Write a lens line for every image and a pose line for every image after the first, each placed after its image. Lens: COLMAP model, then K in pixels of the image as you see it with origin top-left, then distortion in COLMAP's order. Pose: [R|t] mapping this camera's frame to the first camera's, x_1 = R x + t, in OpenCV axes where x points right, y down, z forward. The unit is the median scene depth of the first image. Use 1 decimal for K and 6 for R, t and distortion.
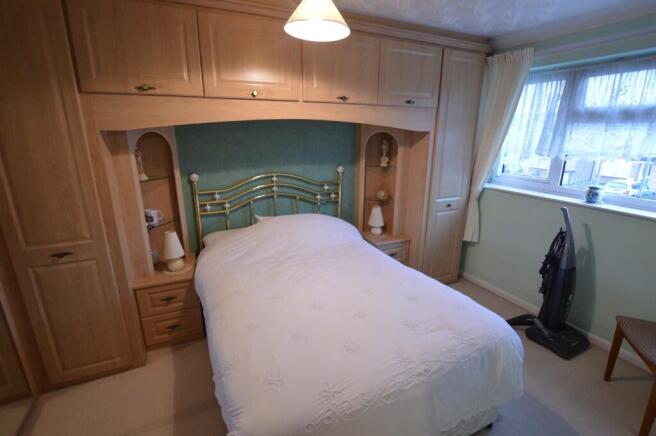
lens RADIAL K [[310.7, 0, 328.0], [0, 310.7, 218.0], [0, 0, 1]] dist [-0.028894, -0.000023]
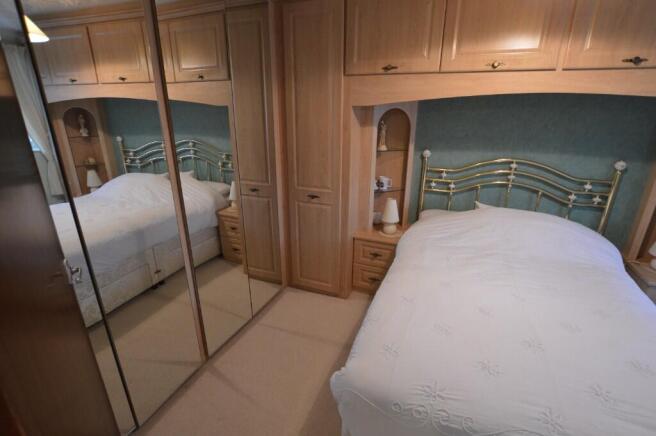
lens RADIAL K [[310.2, 0, 328.0], [0, 310.2, 218.0], [0, 0, 1]] dist [-0.031119, 0.005259]
pose [[0.662201, 0.244429, -0.708340, 0.153214], [-0.206970, 0.968191, 0.140607, 0.002049], [0.720176, 0.053495, 0.691726, 0.057409]]
